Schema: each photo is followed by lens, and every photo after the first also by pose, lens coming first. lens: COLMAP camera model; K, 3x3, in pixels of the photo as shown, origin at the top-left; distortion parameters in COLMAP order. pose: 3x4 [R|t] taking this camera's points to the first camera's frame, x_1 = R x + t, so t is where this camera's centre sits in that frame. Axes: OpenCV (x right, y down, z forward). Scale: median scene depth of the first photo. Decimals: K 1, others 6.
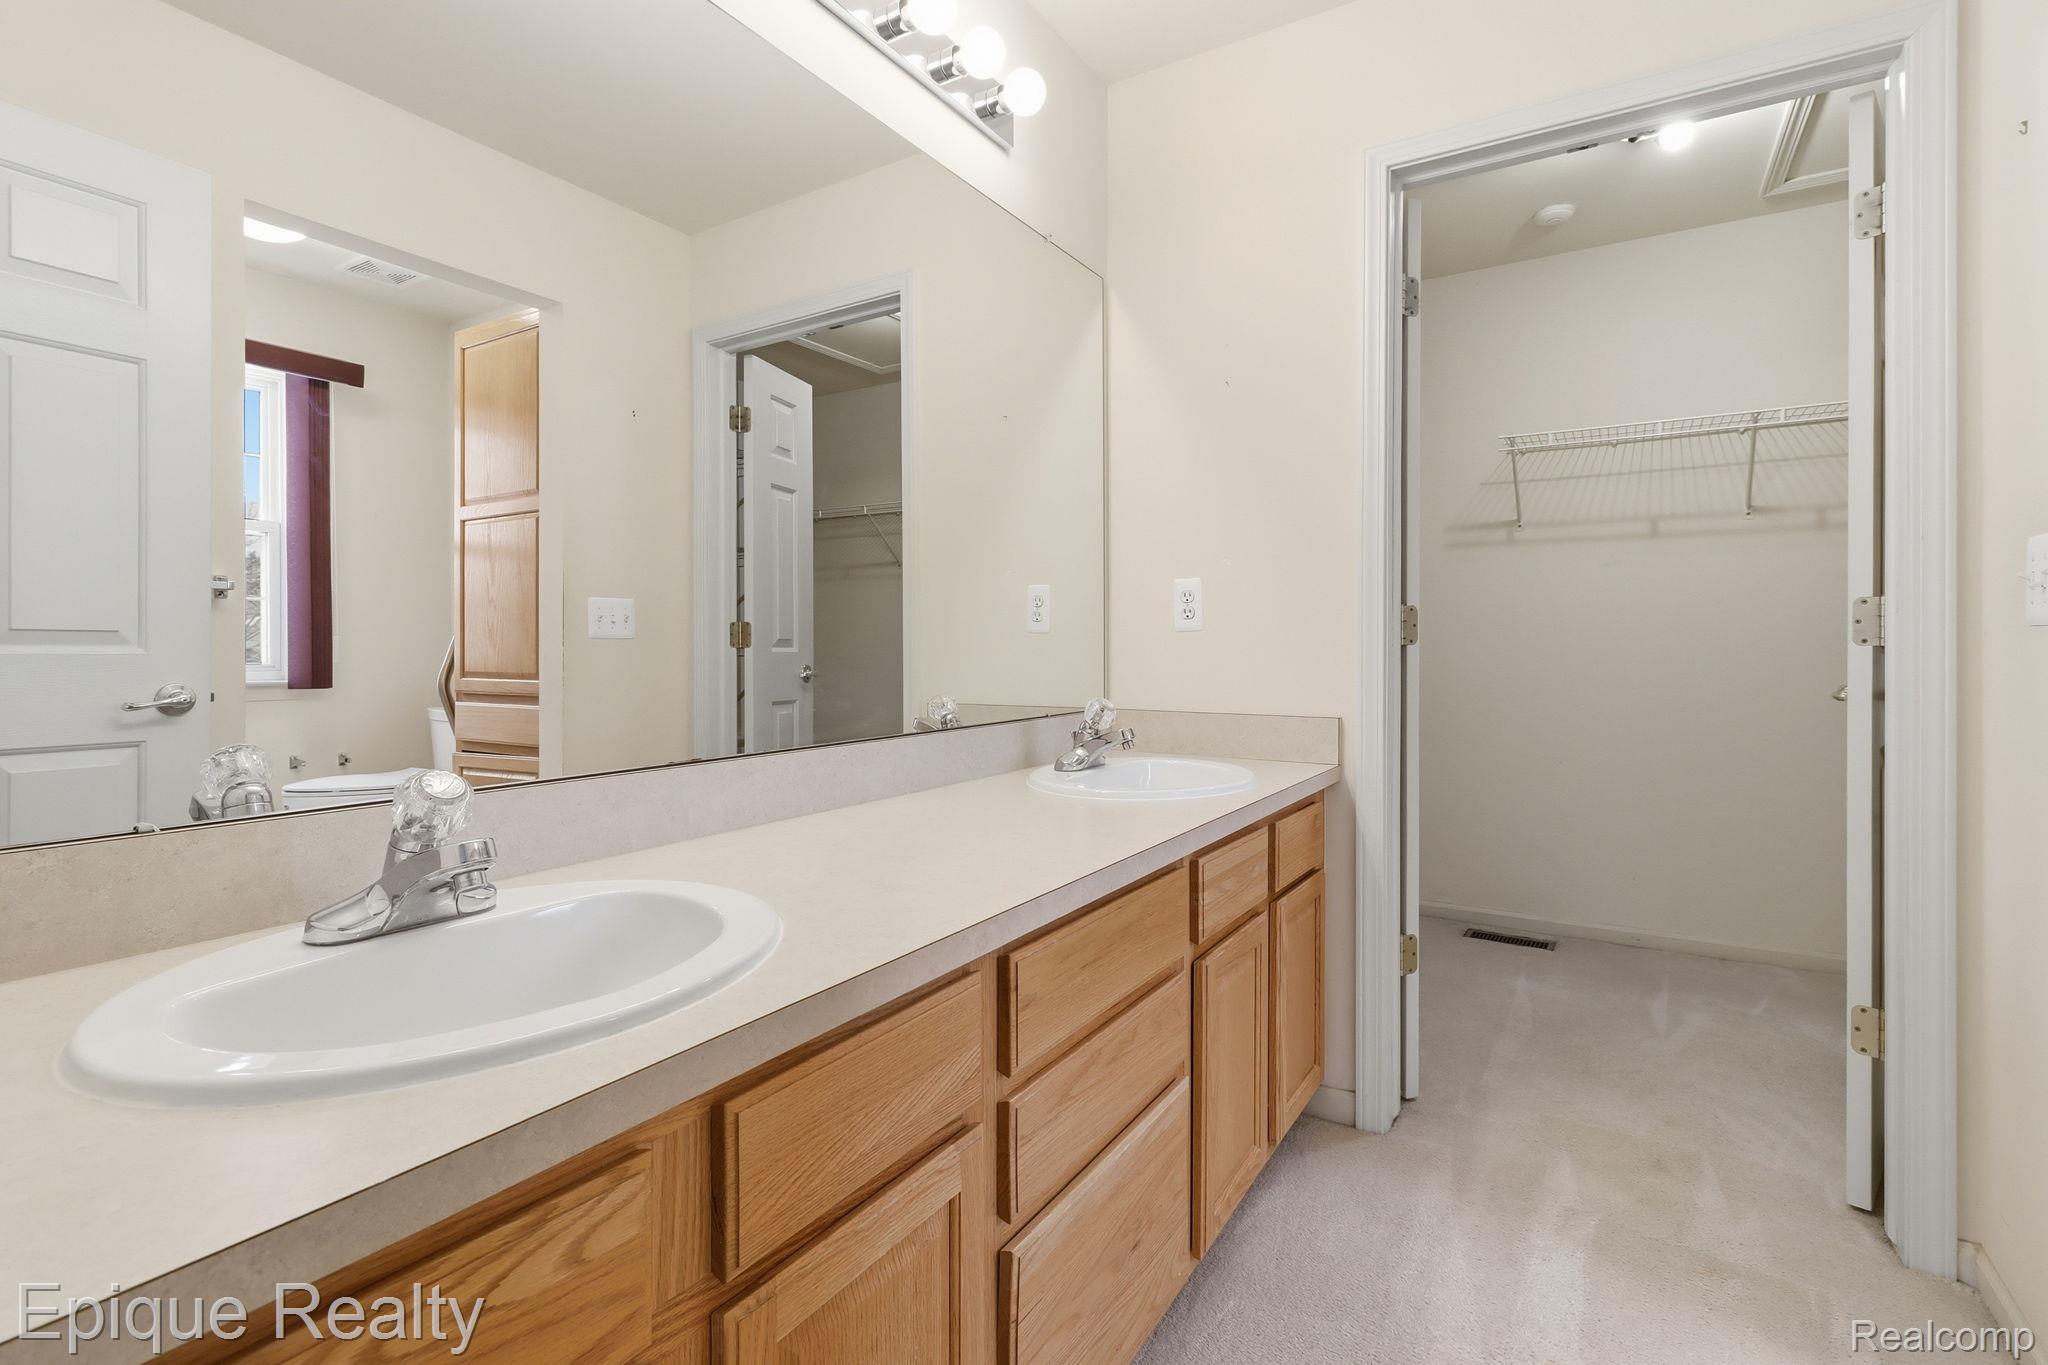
lens RADIAL K [[957.4, 0, 1024.7], [0, 957.4, 668.0], [0, 0, 1]] dist [-0.000036, 0.001640]
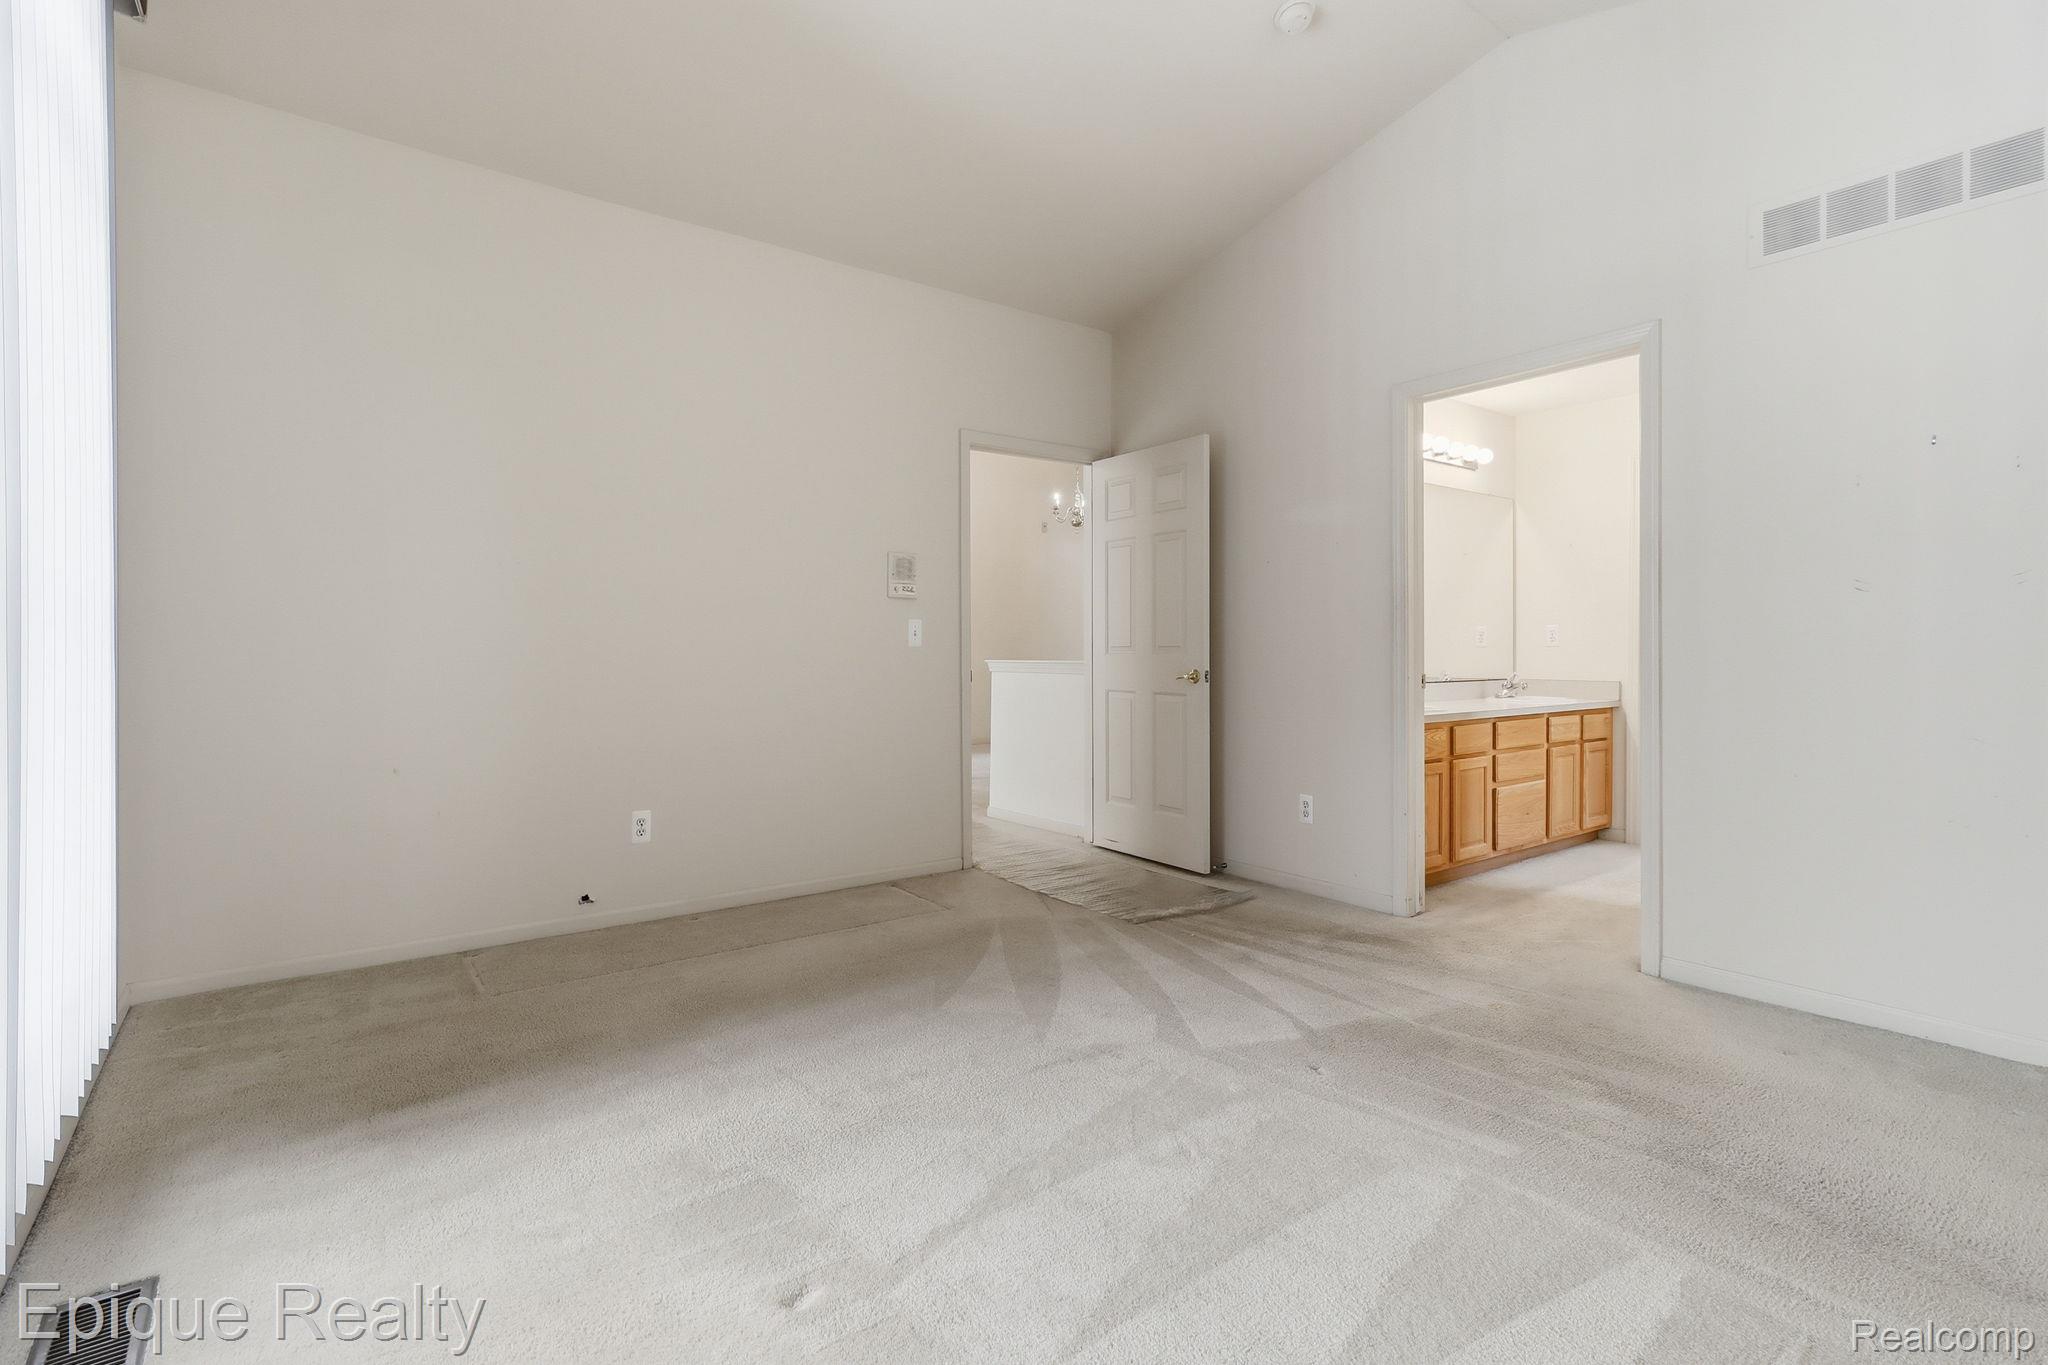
lens RADIAL K [[957.4, 0, 1012.7], [0, 957.4, 666.1], [0, 0, 1]] dist [-0.000036, 0.001640]
pose [[0.927060, -0.002786, -0.374904, -0.234574], [0.002967, 0.999996, -0.000094, 0.011145], [0.374902, -0.001025, 0.927064, -2.184047]]
